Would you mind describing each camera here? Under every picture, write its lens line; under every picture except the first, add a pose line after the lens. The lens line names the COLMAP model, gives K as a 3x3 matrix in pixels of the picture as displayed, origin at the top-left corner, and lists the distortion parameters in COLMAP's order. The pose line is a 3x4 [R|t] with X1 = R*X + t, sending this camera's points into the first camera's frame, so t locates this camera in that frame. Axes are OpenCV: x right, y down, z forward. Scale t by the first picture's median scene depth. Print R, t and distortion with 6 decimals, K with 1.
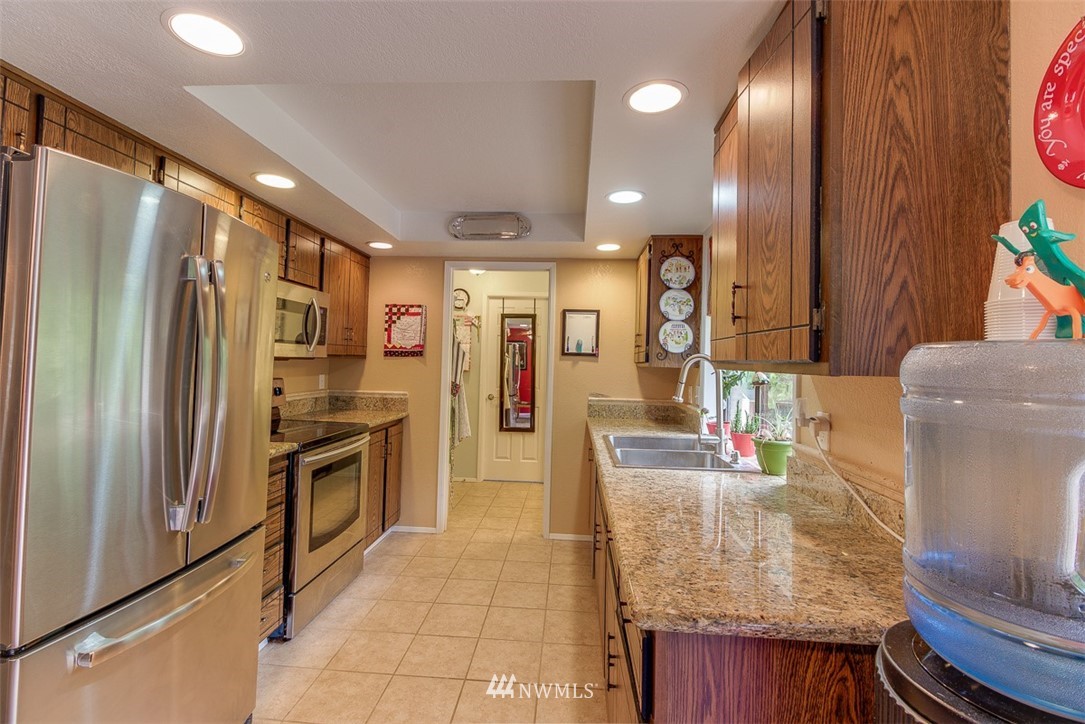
lens RADIAL K [[492.1, 0, 535.9], [0, 492.1, 351.0], [0, 0, 1]] dist [0.020624, -0.013905]
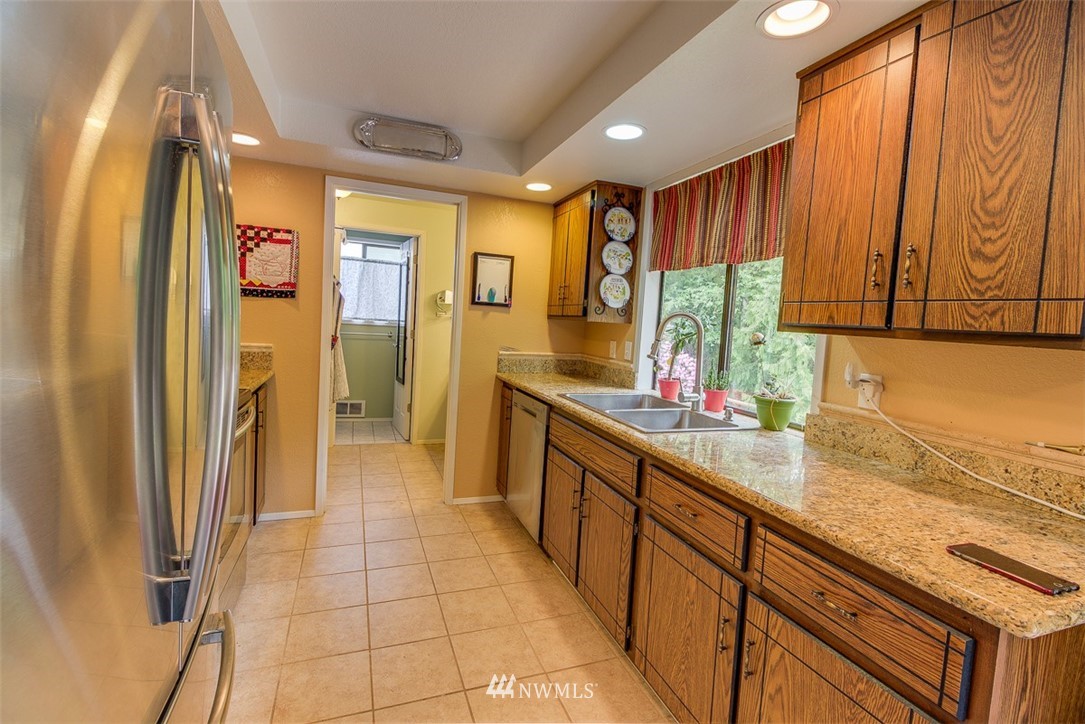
lens RADIAL K [[492.1, 0, 535.9], [0, 492.1, 351.0], [0, 0, 1]] dist [0.020624, -0.013905]
pose [[0.909382, -0.000070, 0.415962, -0.217666], [-0.044604, 0.994218, 0.097681, 0.000601], [-0.413564, -0.107383, 0.904120, 0.141555]]
